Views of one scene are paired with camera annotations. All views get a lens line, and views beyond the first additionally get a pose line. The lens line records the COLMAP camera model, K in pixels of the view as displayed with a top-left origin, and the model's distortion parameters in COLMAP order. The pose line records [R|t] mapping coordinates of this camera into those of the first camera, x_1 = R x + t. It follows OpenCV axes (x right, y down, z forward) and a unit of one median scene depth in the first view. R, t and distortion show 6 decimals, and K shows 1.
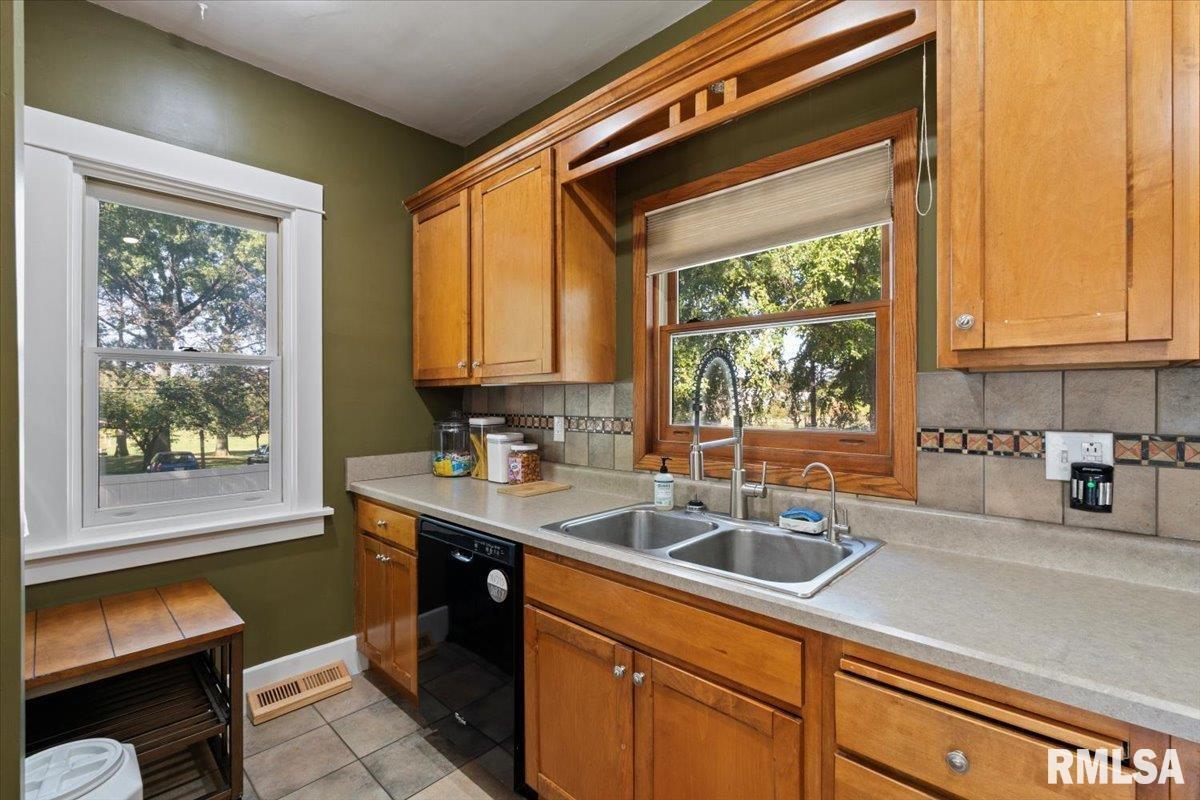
lens RADIAL K [[526.9, 0, 606.6], [0, 526.9, 395.8], [0, 0, 1]] dist [-0.002754, -0.000347]
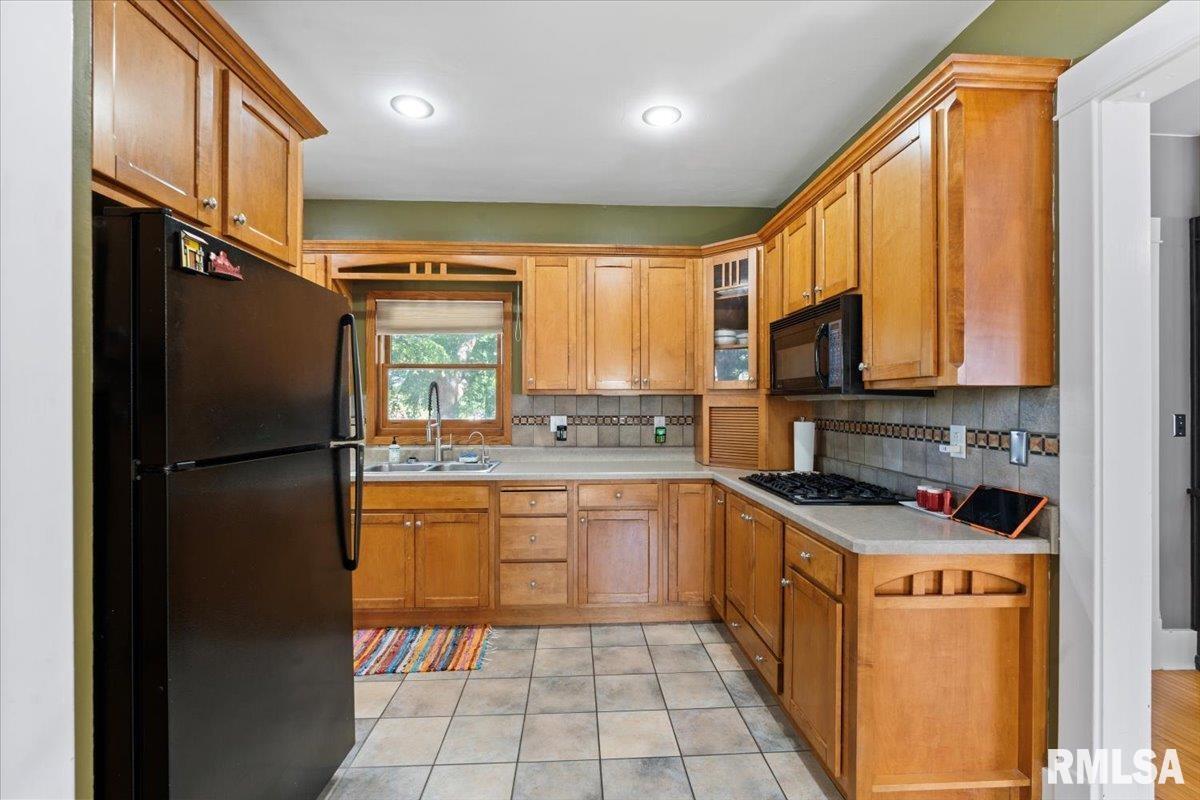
lens RADIAL K [[526.9, 0, 602.0], [0, 526.9, 400.5], [0, 0, 1]] dist [-0.002754, -0.000347]
pose [[0.692332, 0.002740, 0.721574, -0.996448], [-0.003722, 0.999993, -0.000226, -0.018235], [-0.721570, -0.002529, 0.692337, -1.140113]]
